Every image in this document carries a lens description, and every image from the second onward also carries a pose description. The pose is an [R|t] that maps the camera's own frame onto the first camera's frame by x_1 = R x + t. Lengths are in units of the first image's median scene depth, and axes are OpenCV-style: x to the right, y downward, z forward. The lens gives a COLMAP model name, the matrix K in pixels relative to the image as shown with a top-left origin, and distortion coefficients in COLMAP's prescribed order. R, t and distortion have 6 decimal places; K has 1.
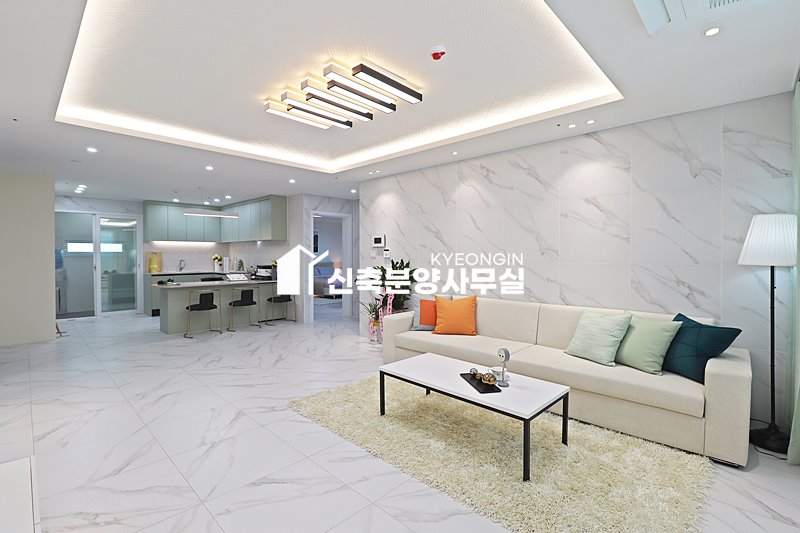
lens RADIAL K [[368.8, 0, 400.4], [0, 368.8, 257.3], [0, 0, 1]] dist [-0.001621, -0.011029]
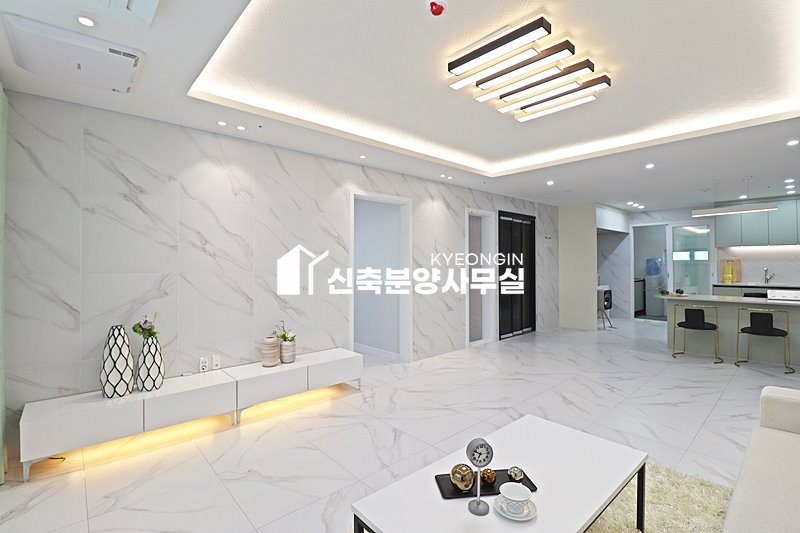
lens RADIAL K [[368.8, 0, 400.4], [0, 368.8, 257.3], [0, 0, 1]] dist [-0.001621, -0.011029]
pose [[-0.070148, -0.017336, -0.997386, 0.394076], [-0.002923, 0.999848, -0.017173, -0.004059], [0.997532, 0.001710, -0.070188, 0.441055]]
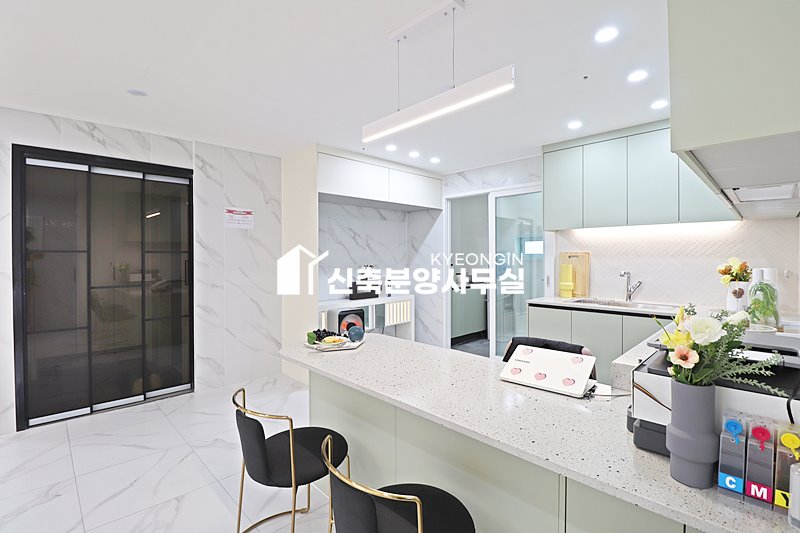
lens RADIAL K [[368.8, 0, 400.4], [0, 368.8, 257.3], [0, 0, 1]] dist [-0.001621, -0.011029]
pose [[-0.030489, 0.002728, -0.999531, -0.305007], [-0.003211, 0.999991, 0.002827, -0.016043], [0.999530, 0.003296, -0.030480, 1.249714]]
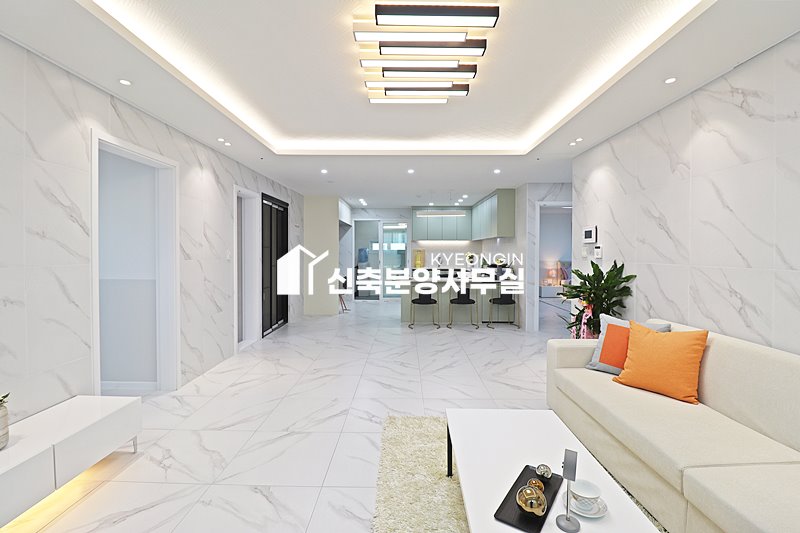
lens RADIAL K [[368.8, 0, 400.4], [0, 368.8, 257.3], [0, 0, 1]] dist [-0.001621, -0.011029]
pose [[0.684850, 0.012349, -0.728579, 0.228051], [-0.005874, 0.999917, 0.011427, -0.006413], [0.728660, -0.003547, 0.684866, 0.240818]]
